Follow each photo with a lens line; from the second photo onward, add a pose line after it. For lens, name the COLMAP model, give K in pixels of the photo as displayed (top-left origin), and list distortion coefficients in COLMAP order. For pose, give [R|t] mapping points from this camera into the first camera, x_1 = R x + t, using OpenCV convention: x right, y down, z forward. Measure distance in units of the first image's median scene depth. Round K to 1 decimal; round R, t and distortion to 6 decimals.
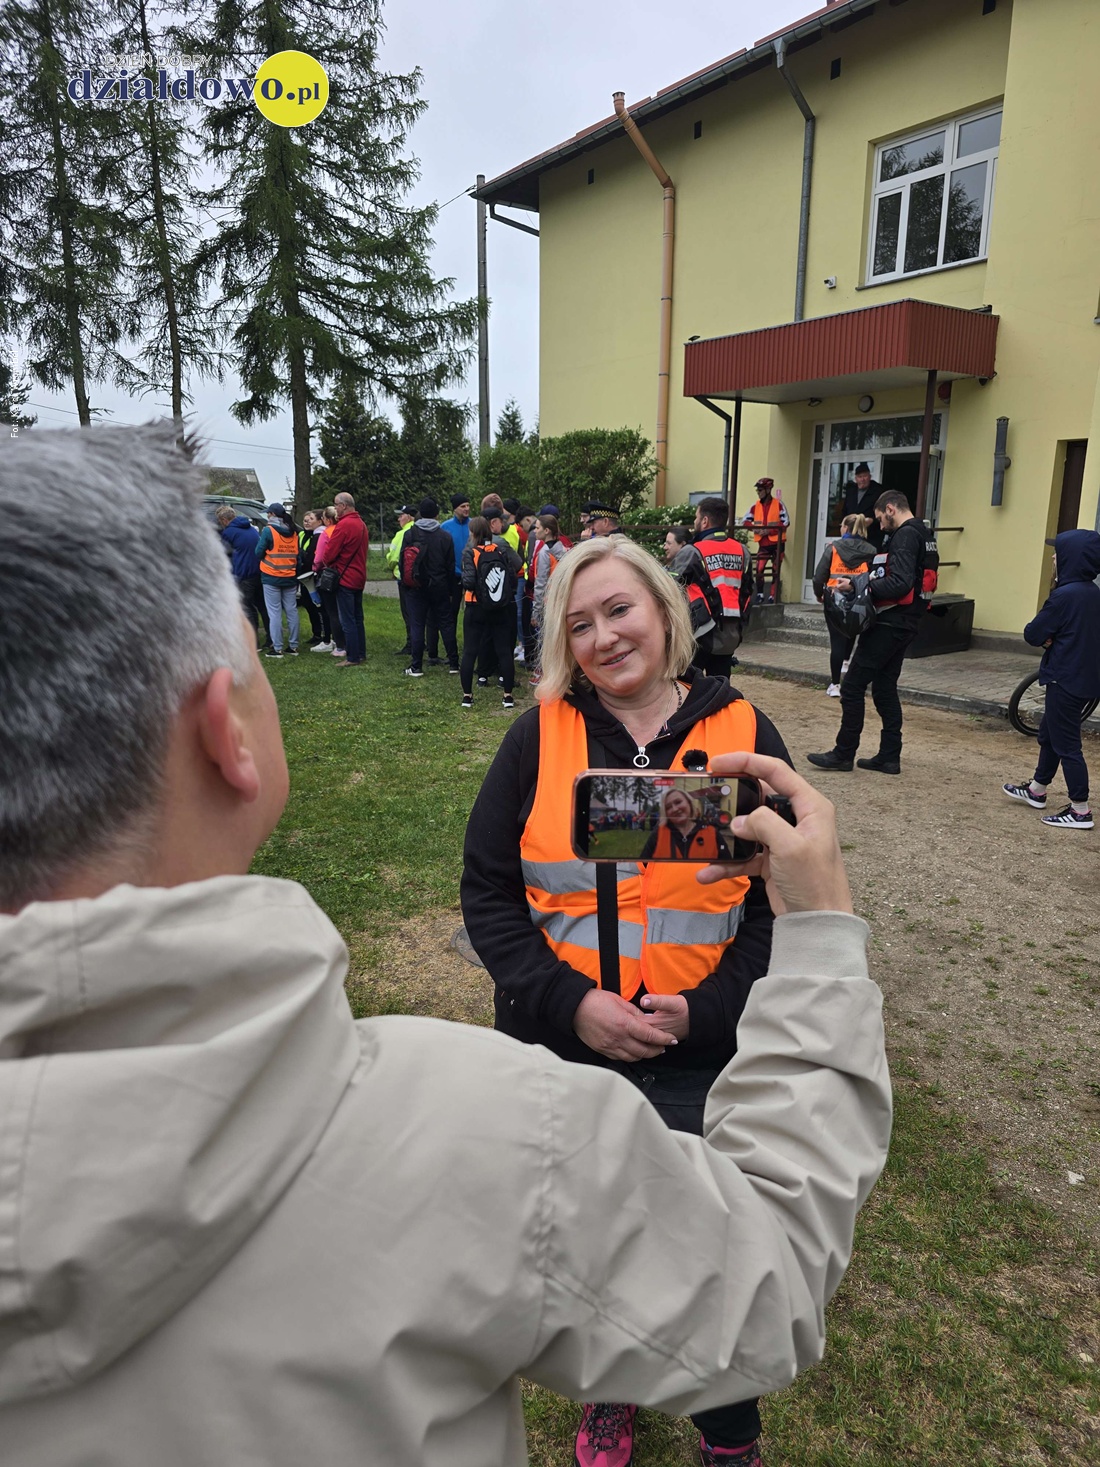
lens RADIAL K [[990.8, 0, 564.1], [0, 990.8, 748.1], [0, 0, 1]] dist [0.041632, -0.034065]
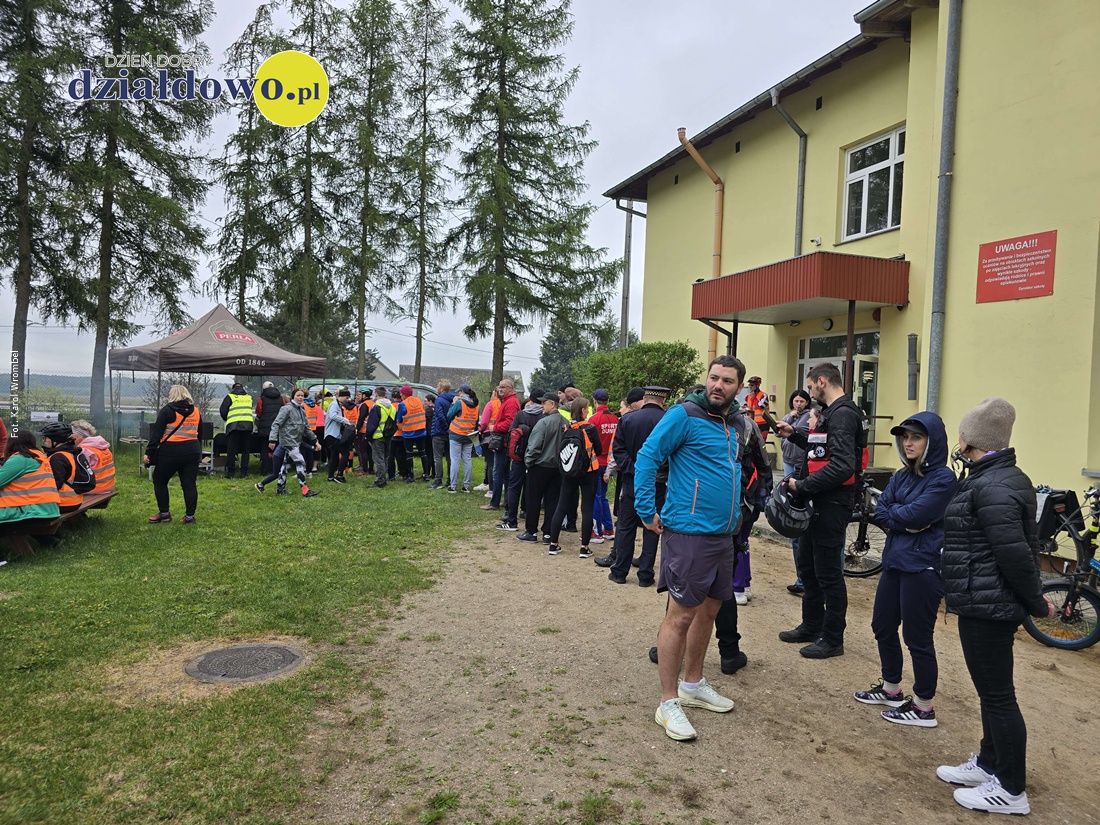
lens RADIAL K [[742.9, 0, 569.2], [0, 742.9, 417.3], [0, 0, 1]] dist [0.041632, -0.034065]
pose [[0.967769, 0.032463, -0.249738, 0.126219], [-0.085292, 0.975302, -0.203741, 0.005241], [0.236956, 0.218475, 0.946636, -0.000018]]
